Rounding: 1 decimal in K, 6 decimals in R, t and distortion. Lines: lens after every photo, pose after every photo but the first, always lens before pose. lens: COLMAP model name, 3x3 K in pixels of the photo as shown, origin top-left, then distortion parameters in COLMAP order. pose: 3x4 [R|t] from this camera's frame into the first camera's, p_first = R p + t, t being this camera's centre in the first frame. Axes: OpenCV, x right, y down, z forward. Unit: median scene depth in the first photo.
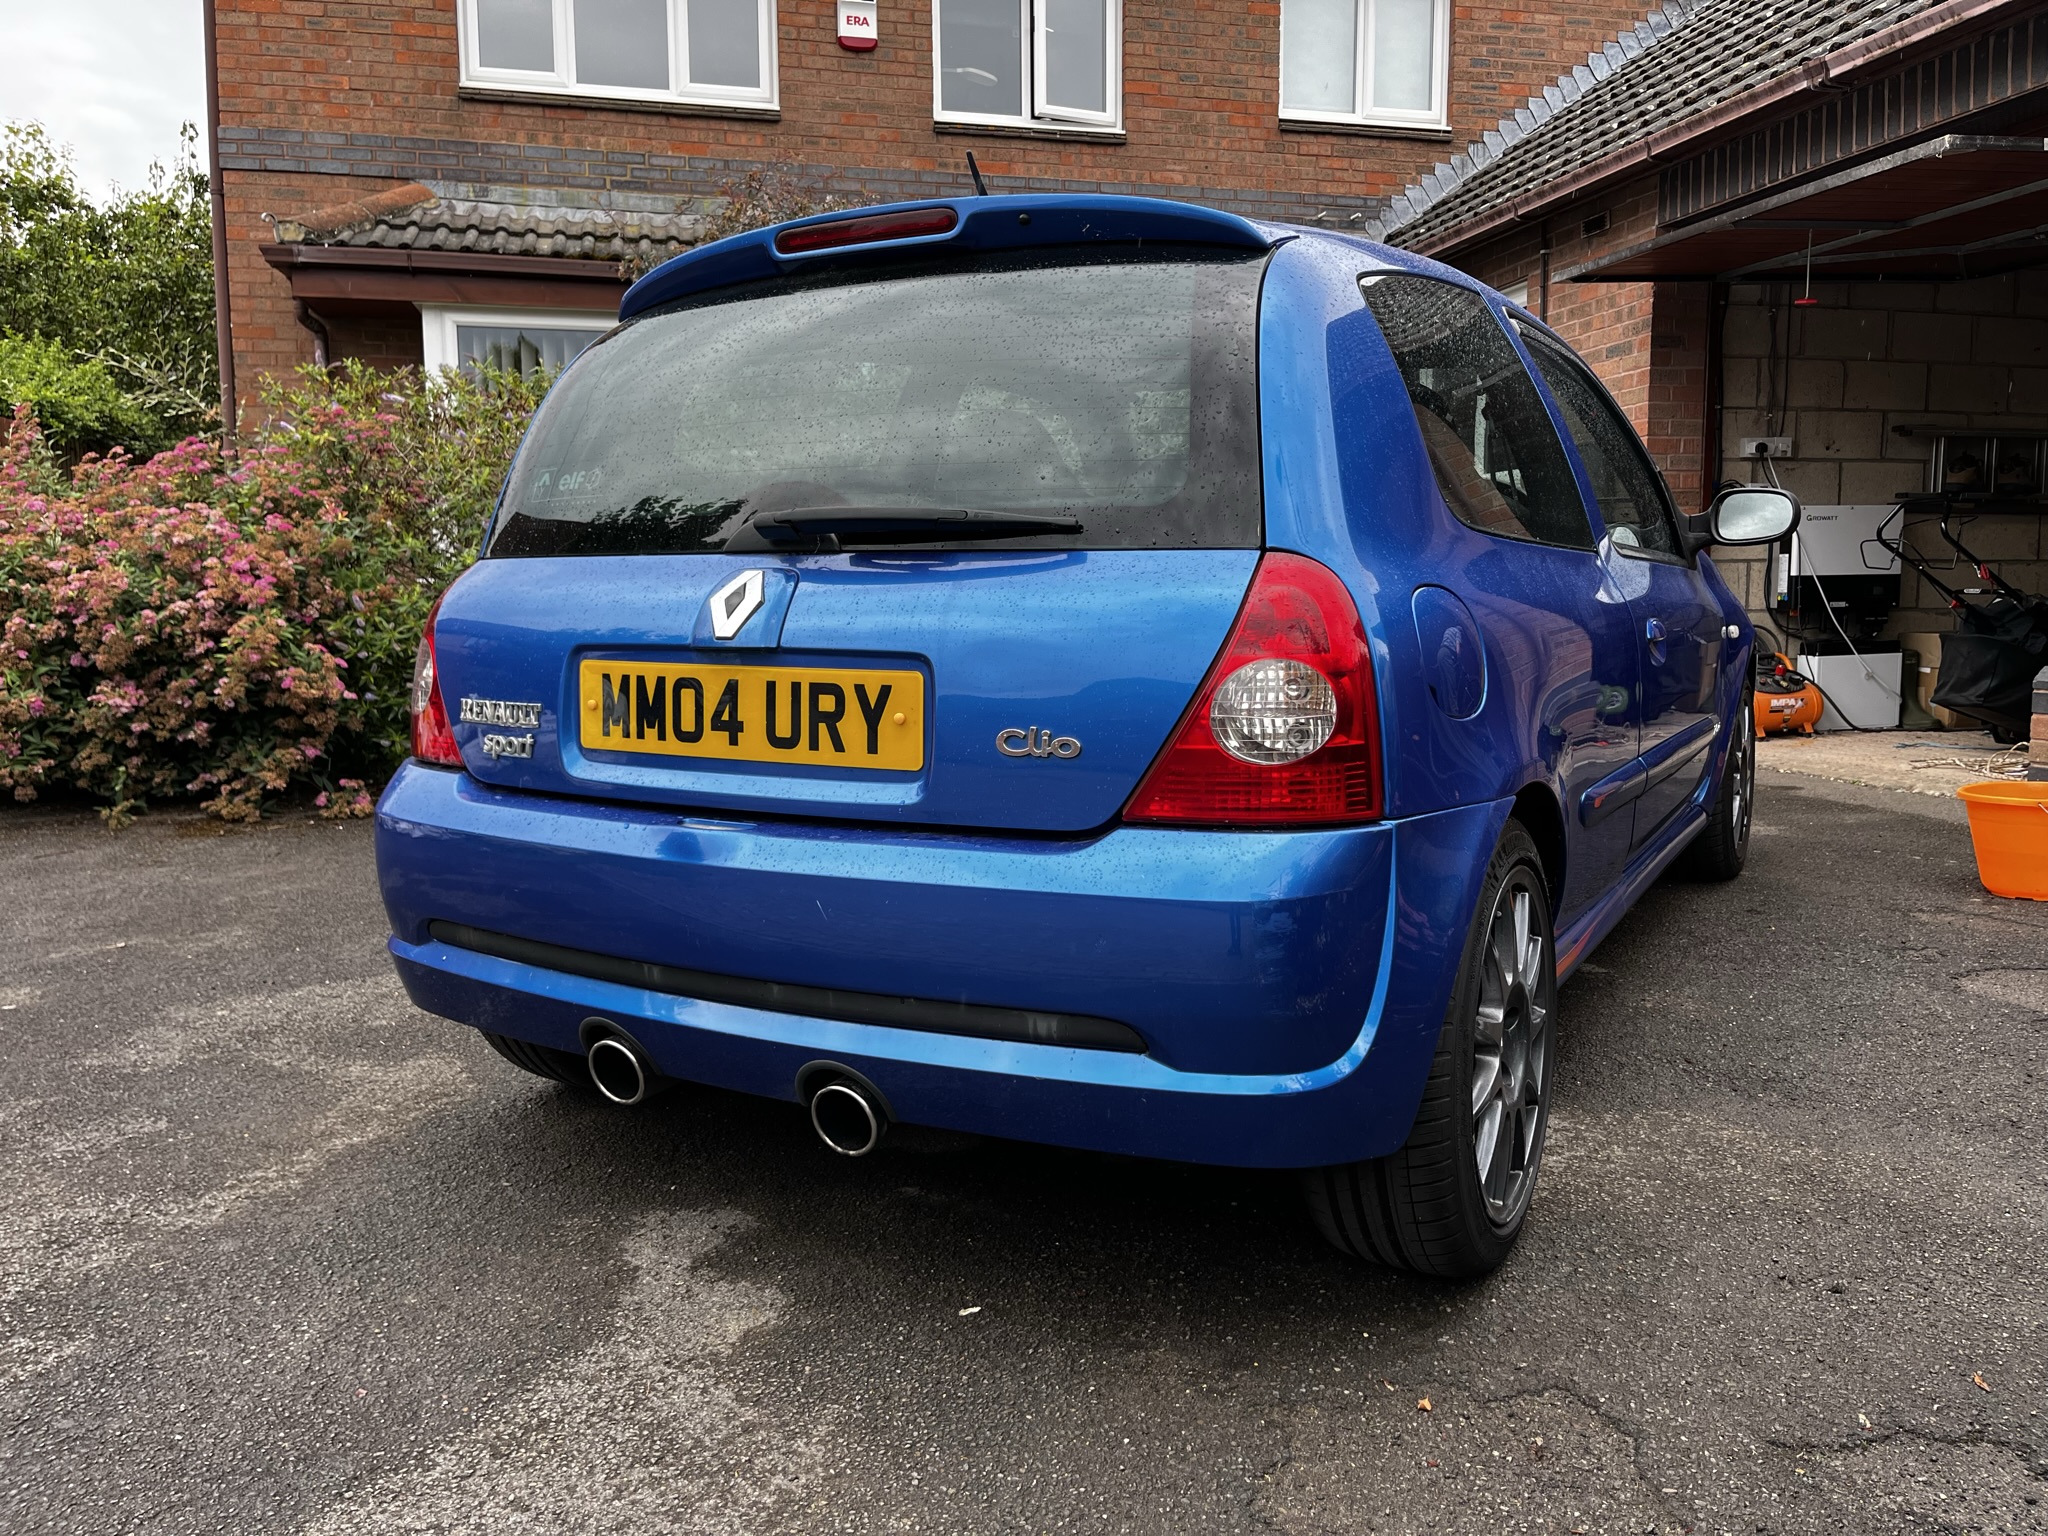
lens RADIAL K [[1572.0, 0, 1024.0], [0, 1572.0, 768.0], [0, 0, 1]] dist [0.081174, -0.134929]
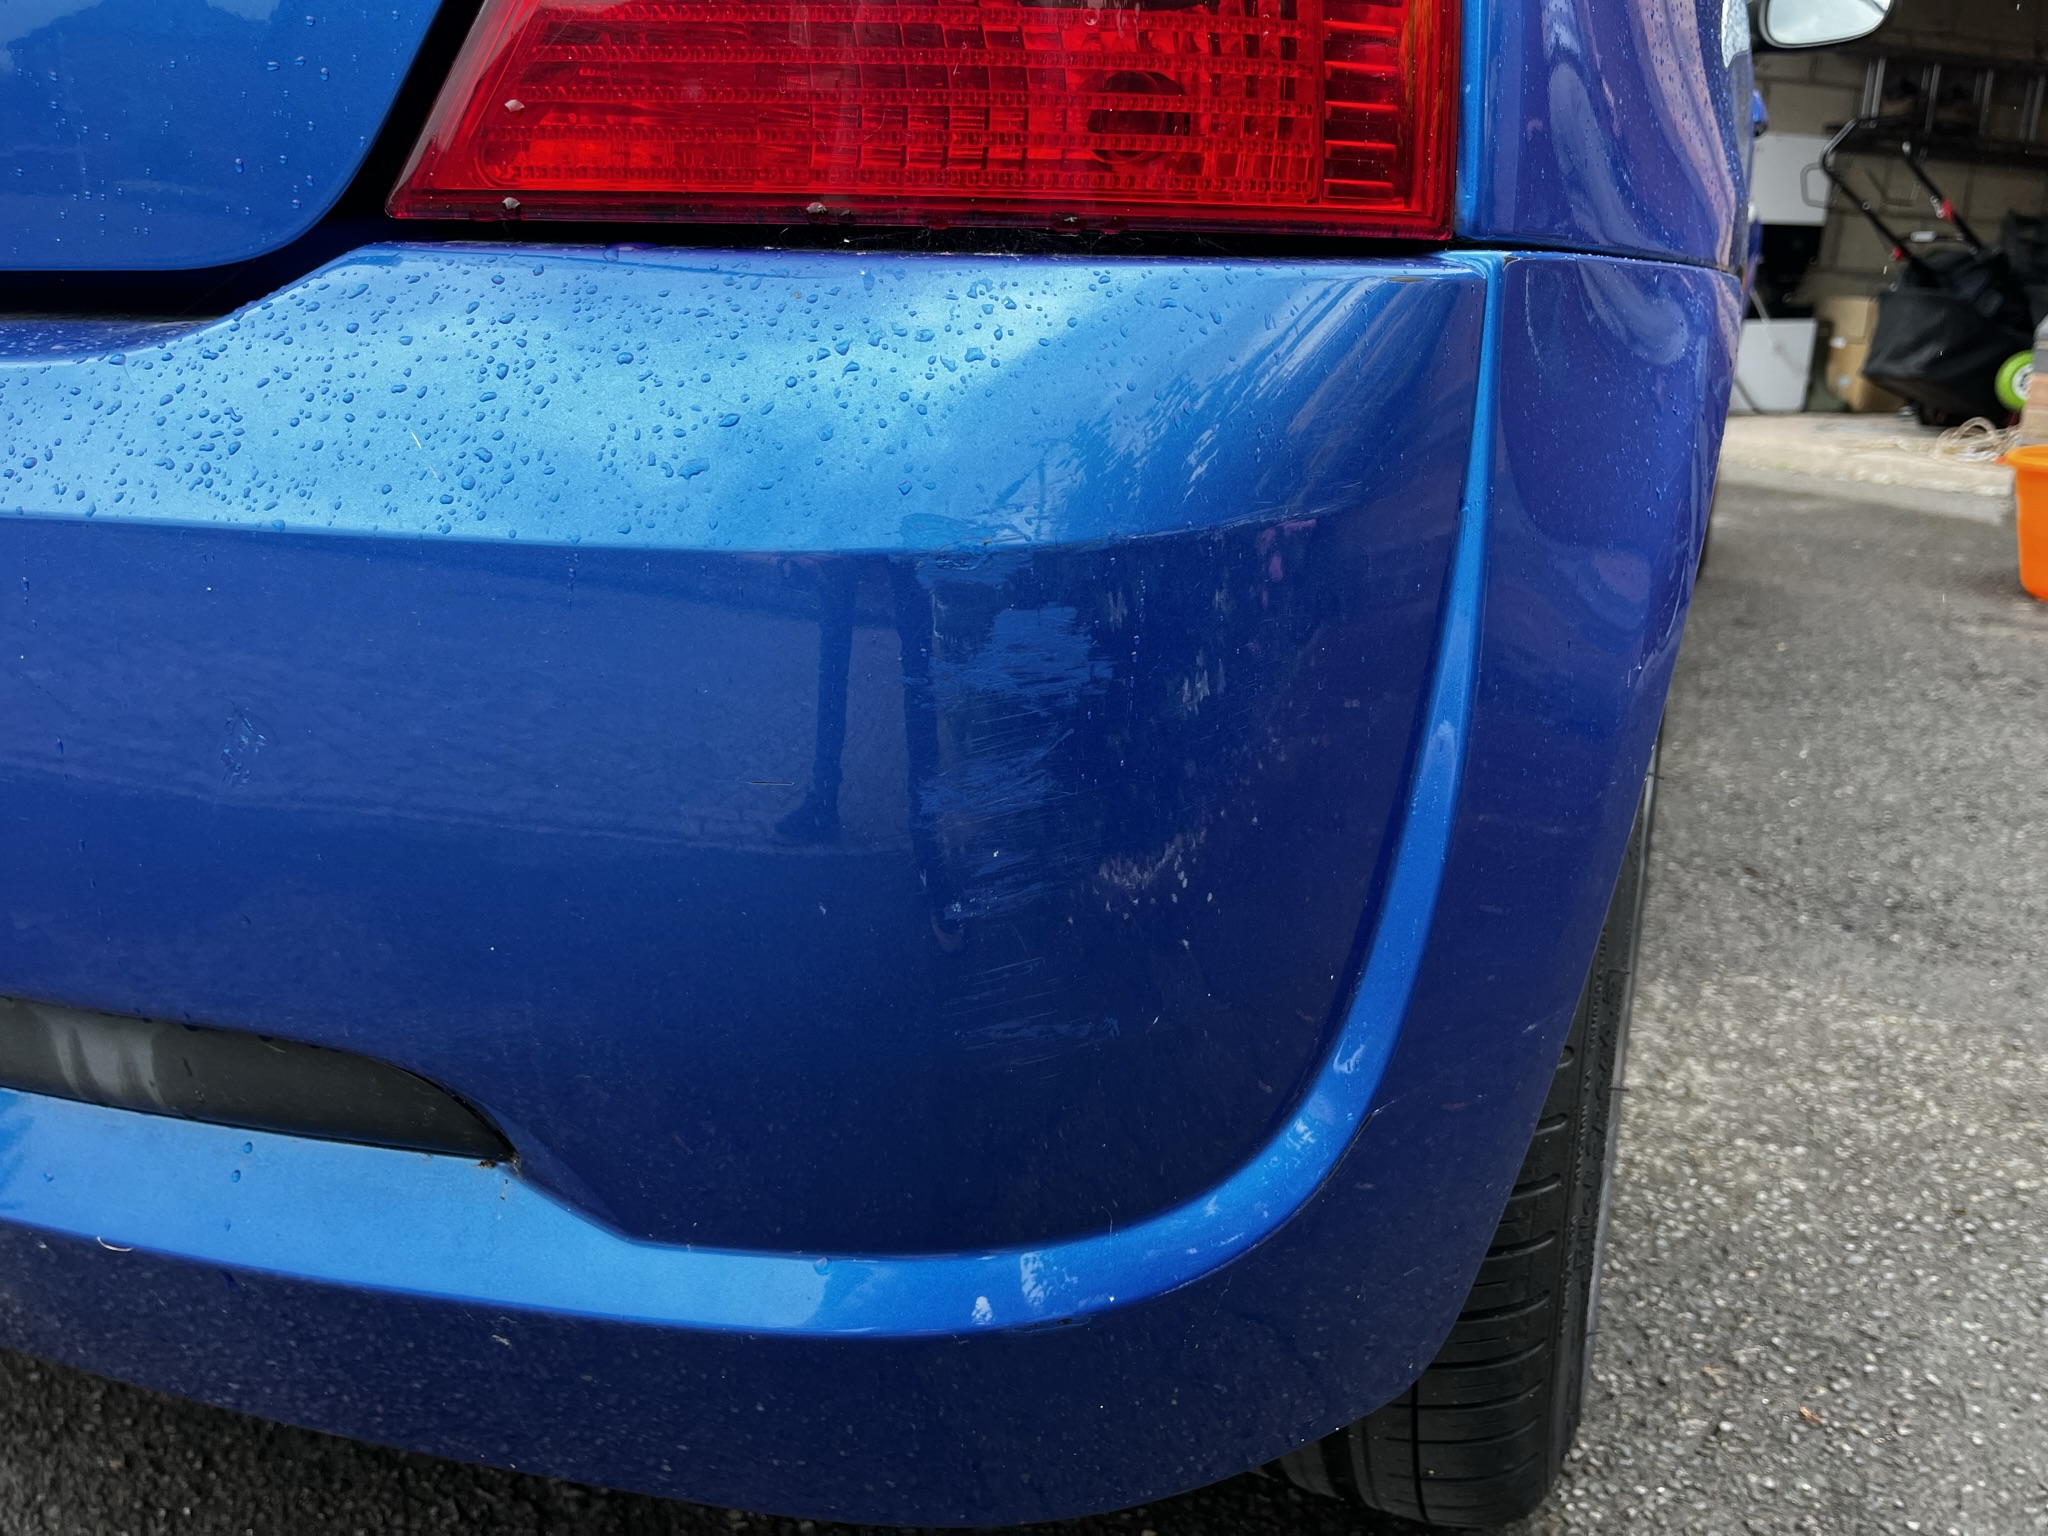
lens RADIAL K [[1572.0, 0, 1024.0], [0, 1572.0, 768.0], [0, 0, 1]] dist [0.081174, -0.134929]
pose [[0.993164, -0.011079, 0.116202, 0.090059], [-0.009666, 0.984261, 0.176454, 0.050251], [-0.116328, -0.176371, 0.977426, 0.522004]]
